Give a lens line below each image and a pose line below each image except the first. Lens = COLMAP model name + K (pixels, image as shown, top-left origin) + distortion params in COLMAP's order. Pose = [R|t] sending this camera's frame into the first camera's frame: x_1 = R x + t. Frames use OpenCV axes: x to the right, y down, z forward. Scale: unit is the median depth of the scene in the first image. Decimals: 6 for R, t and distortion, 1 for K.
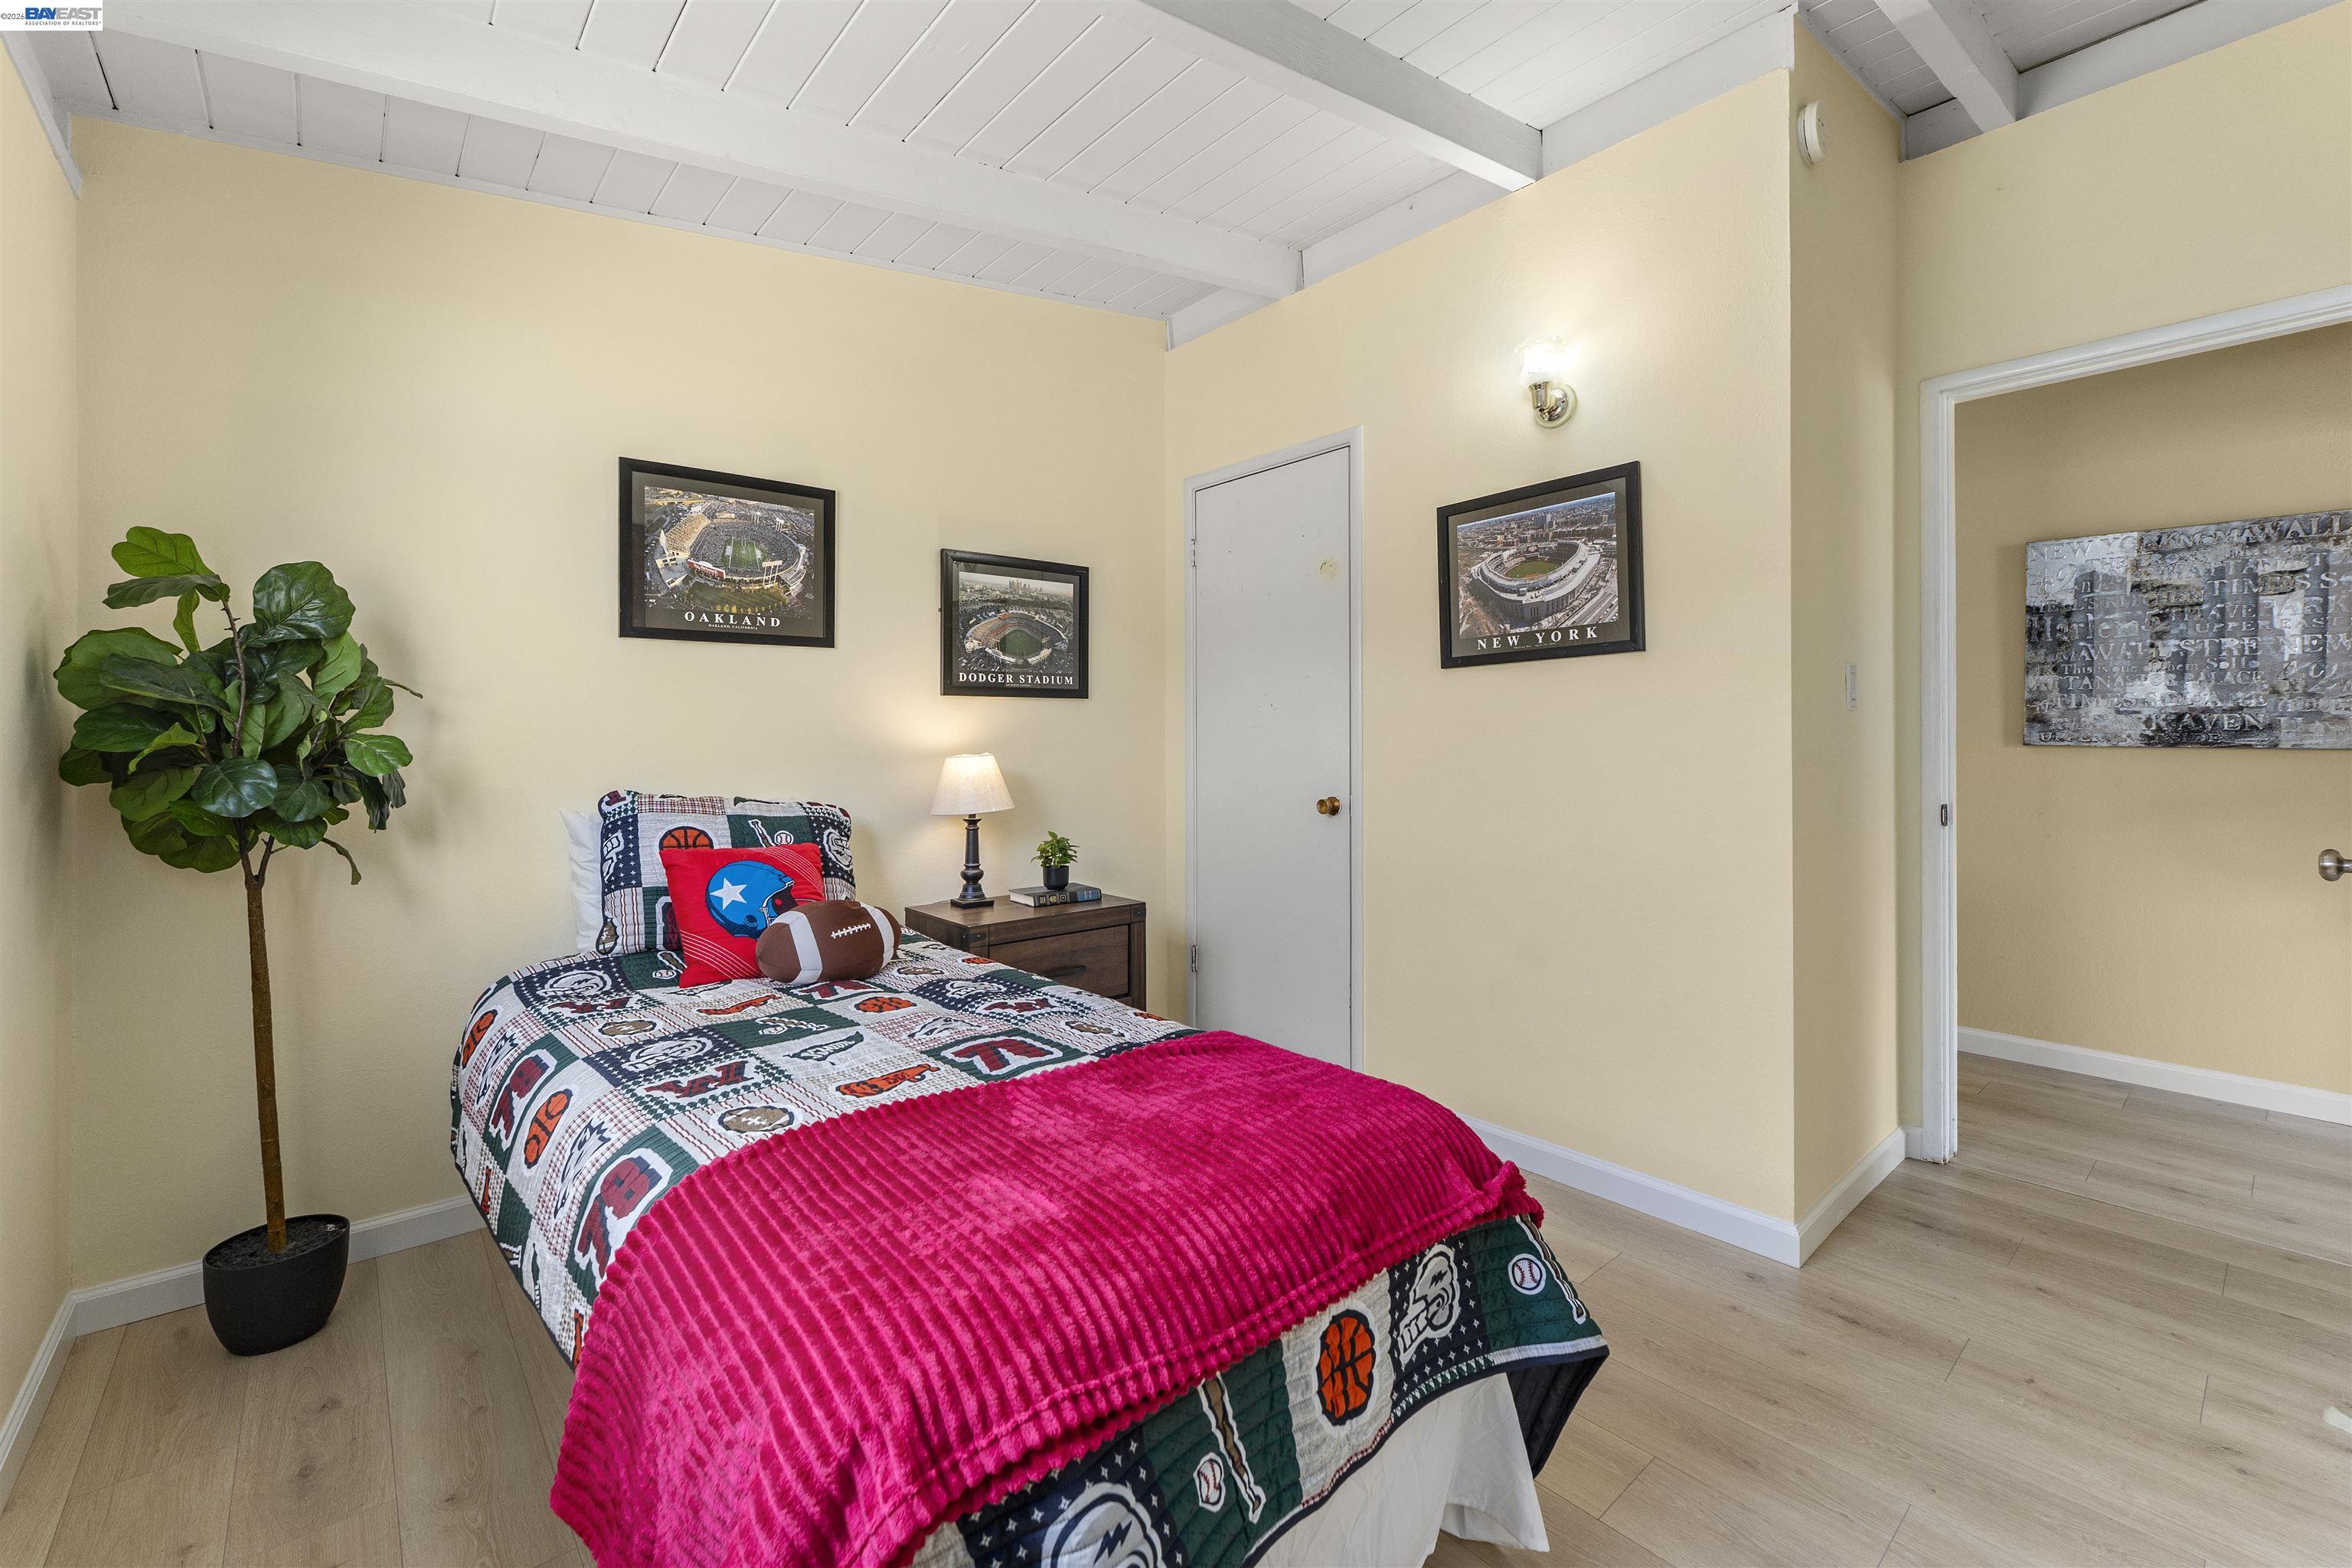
lens RADIAL K [[969.1, 0, 1174.9], [0, 969.1, 729.3], [0, 0, 1]] dist [0.000020, -0.000045]
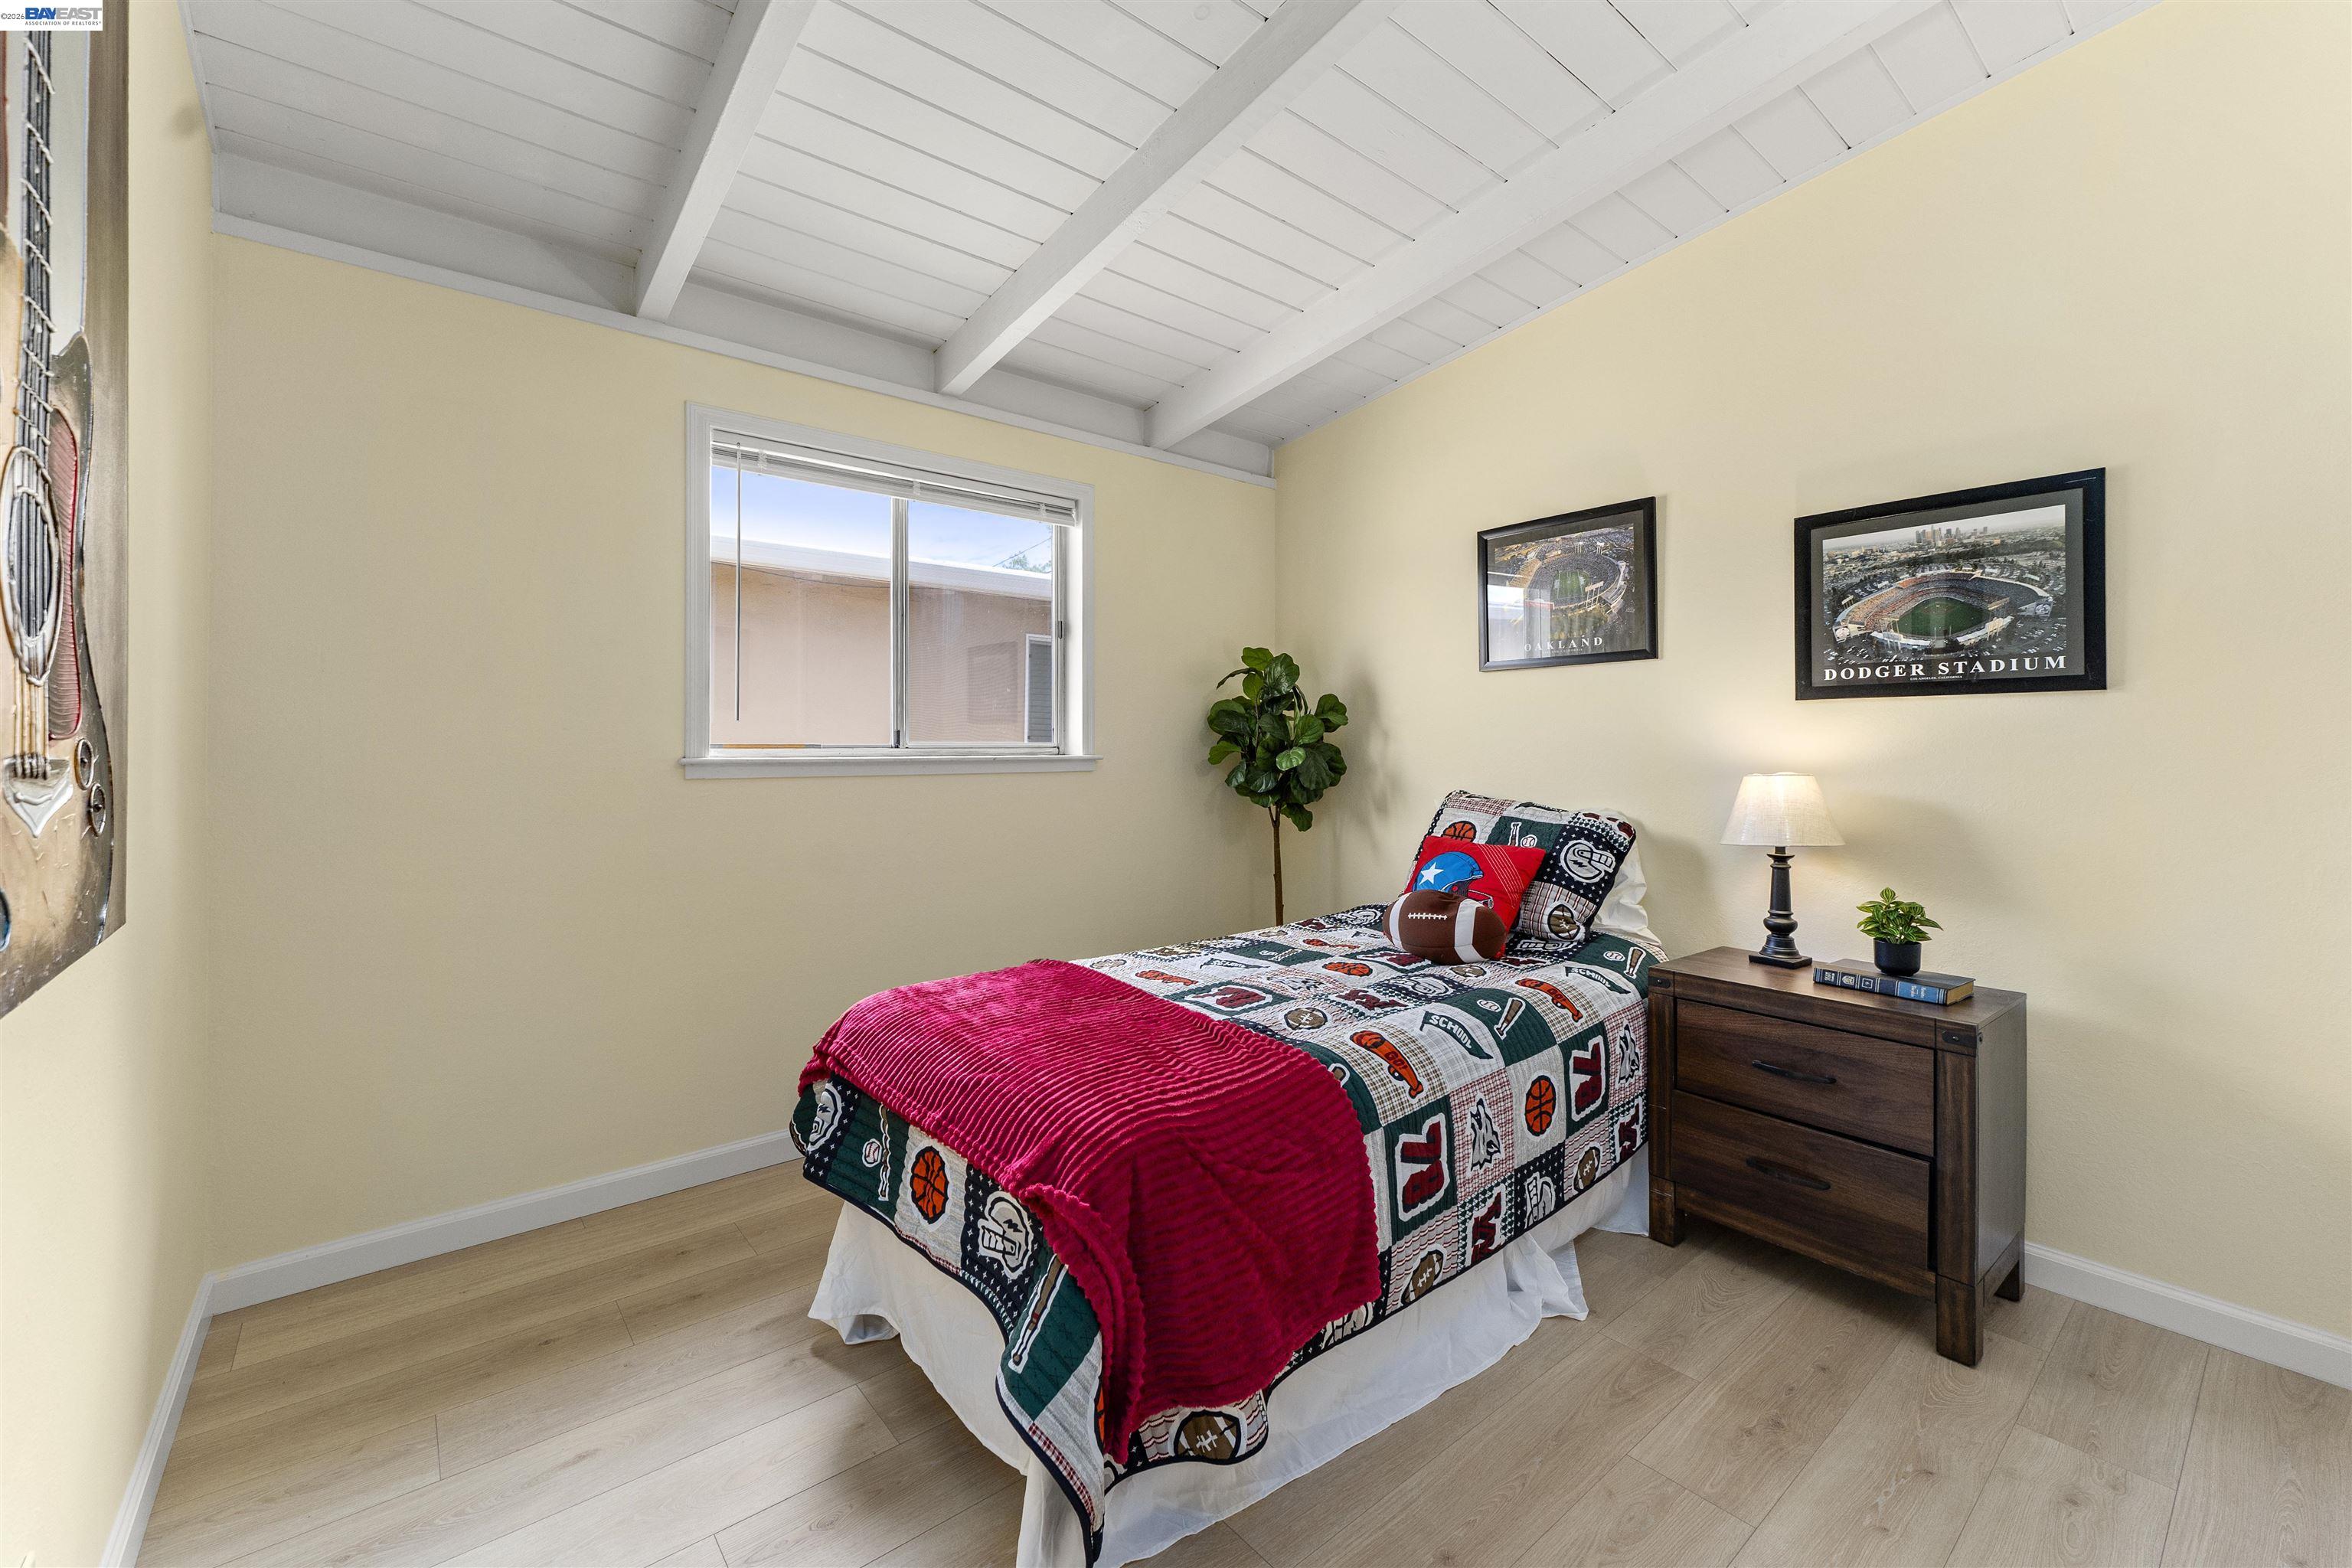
lens RADIAL K [[963.7, 0, 1172.7], [0, 963.7, 738.7], [0, 0, 1]] dist [-0.000669, -0.000060]
pose [[-0.028083, -0.005103, -0.999593, 0.578475], [0.003220, 0.999981, -0.005196, -0.000281], [0.999600, -0.003364, -0.028066, 0.504091]]
